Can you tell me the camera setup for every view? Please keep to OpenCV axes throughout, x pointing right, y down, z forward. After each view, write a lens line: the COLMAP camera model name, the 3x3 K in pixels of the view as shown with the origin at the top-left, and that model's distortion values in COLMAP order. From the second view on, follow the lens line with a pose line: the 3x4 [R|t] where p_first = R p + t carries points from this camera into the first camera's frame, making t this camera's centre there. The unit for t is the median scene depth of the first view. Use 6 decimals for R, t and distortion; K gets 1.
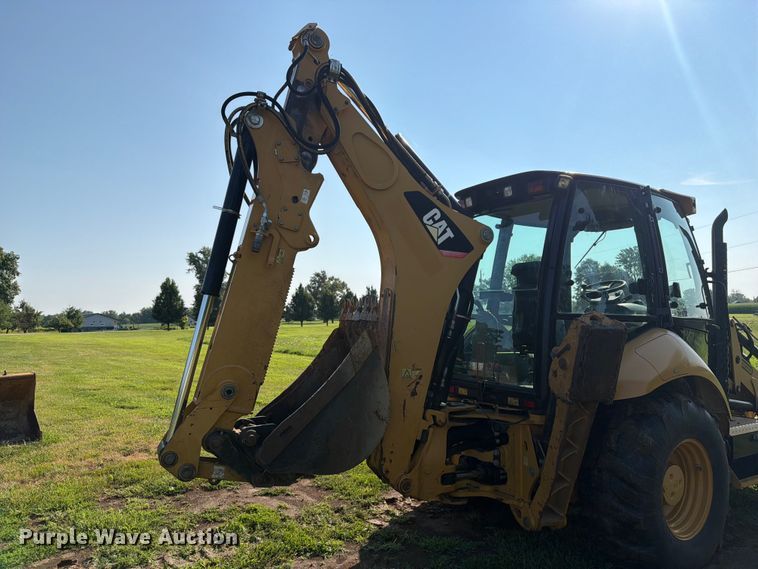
lens RADIAL K [[537.8, 0, 374.1], [0, 537.8, 282.7], [0, 0, 1]] dist [0.066200, -0.077963]
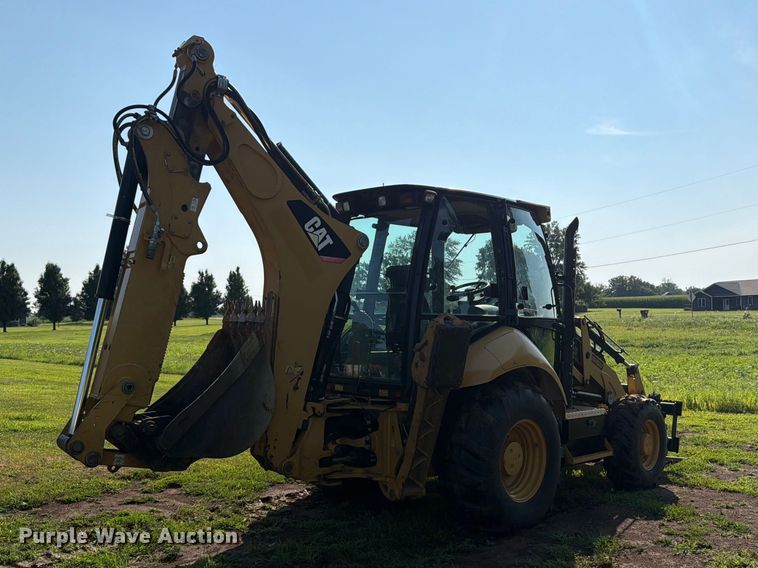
lens RADIAL K [[745.1, 0, 397.1], [0, 745.1, 298.4], [0, 0, 1]] dist [0.102751, 0.000000]
pose [[0.969494, 0.002897, 0.245099, -0.096774], [-0.013613, 0.999023, 0.042039, -0.041878], [-0.244737, -0.044094, 0.968586, -0.503772]]
